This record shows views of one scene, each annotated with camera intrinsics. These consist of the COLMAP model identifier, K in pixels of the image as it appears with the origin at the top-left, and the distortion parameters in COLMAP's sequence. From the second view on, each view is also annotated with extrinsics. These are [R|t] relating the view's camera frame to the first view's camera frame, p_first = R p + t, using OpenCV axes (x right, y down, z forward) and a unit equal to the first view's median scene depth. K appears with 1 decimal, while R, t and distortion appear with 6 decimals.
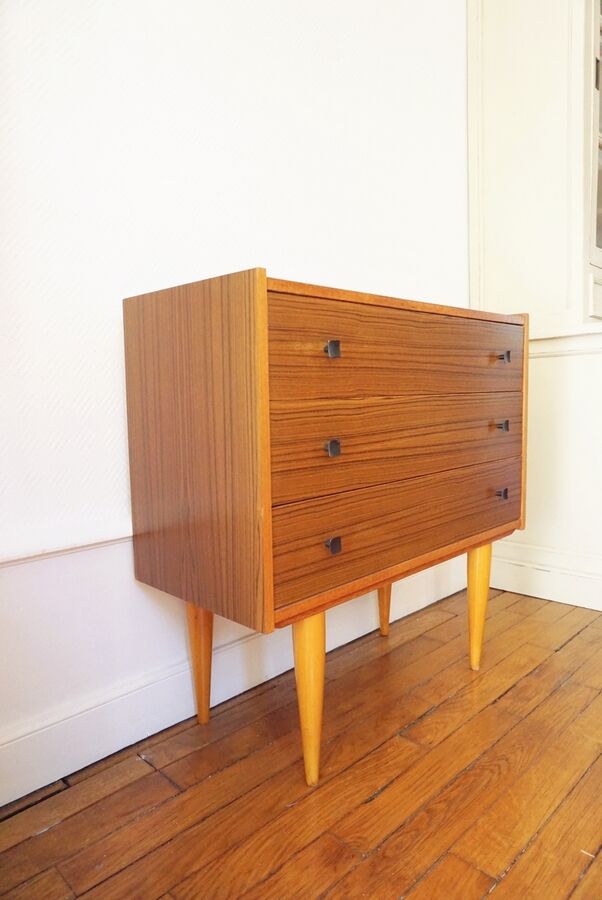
lens RADIAL K [[595.1, 0, 297.0], [0, 595.1, 450.3], [0, 0, 1]] dist [-0.050277, 0.032530]
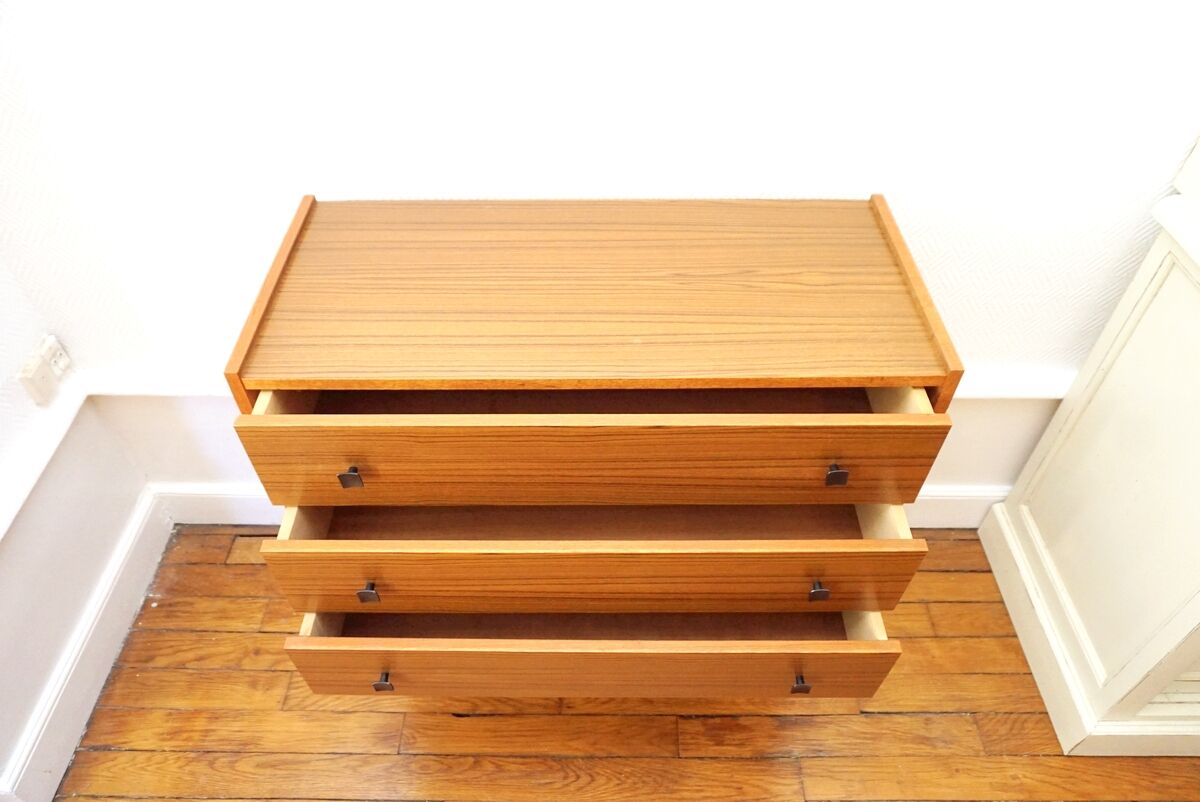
lens RADIAL K [[793.5, 0, 607.7], [0, 793.5, 400.6], [0, 0, 1]] dist [-0.050277, 0.032530]
pose [[0.715741, 0.523810, -0.461886, 0.656796], [-0.094963, 0.728237, 0.678715, -0.828191], [0.691880, -0.441922, 0.570971, 0.558415]]
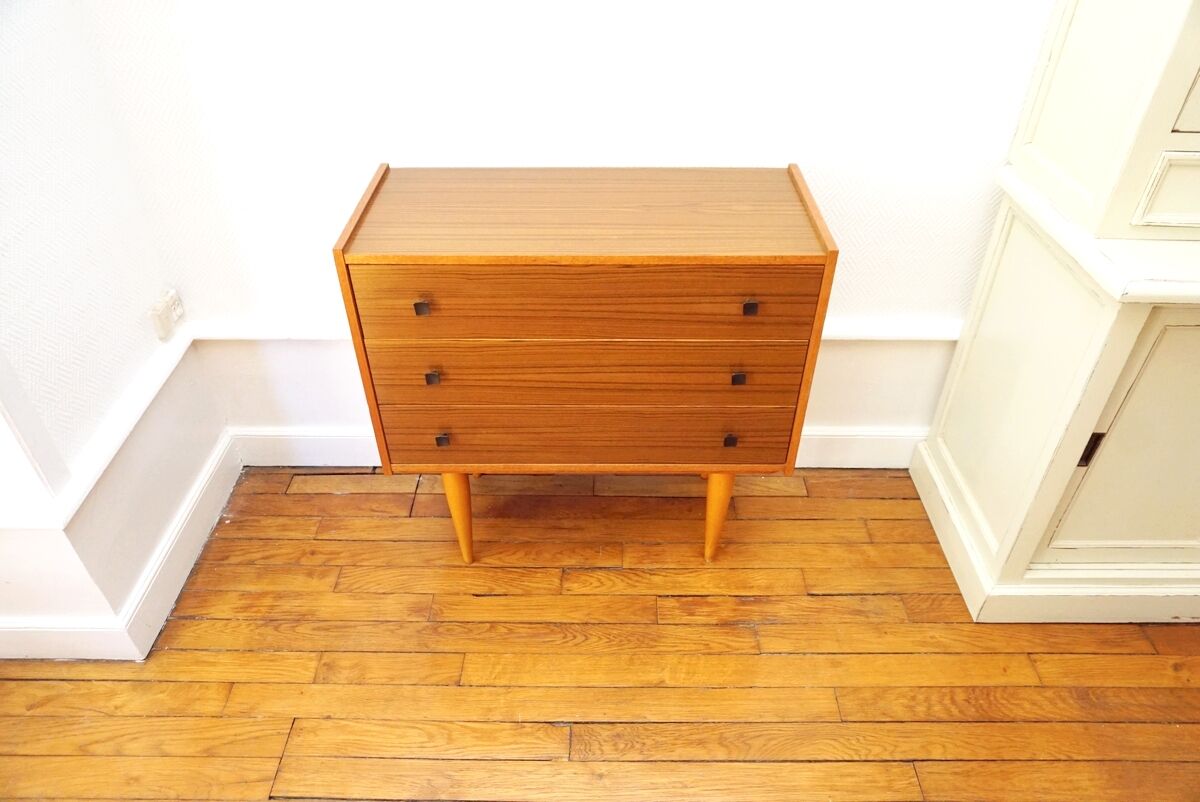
lens RADIAL K [[793.5, 0, 602.0], [0, 793.5, 405.5], [0, 0, 1]] dist [-0.050277, 0.032530]
pose [[0.712528, 0.456441, -0.532884, 1.032969], [-0.088165, 0.811704, 0.577377, -0.796739], [0.696082, -0.364415, 0.618604, 0.202769]]
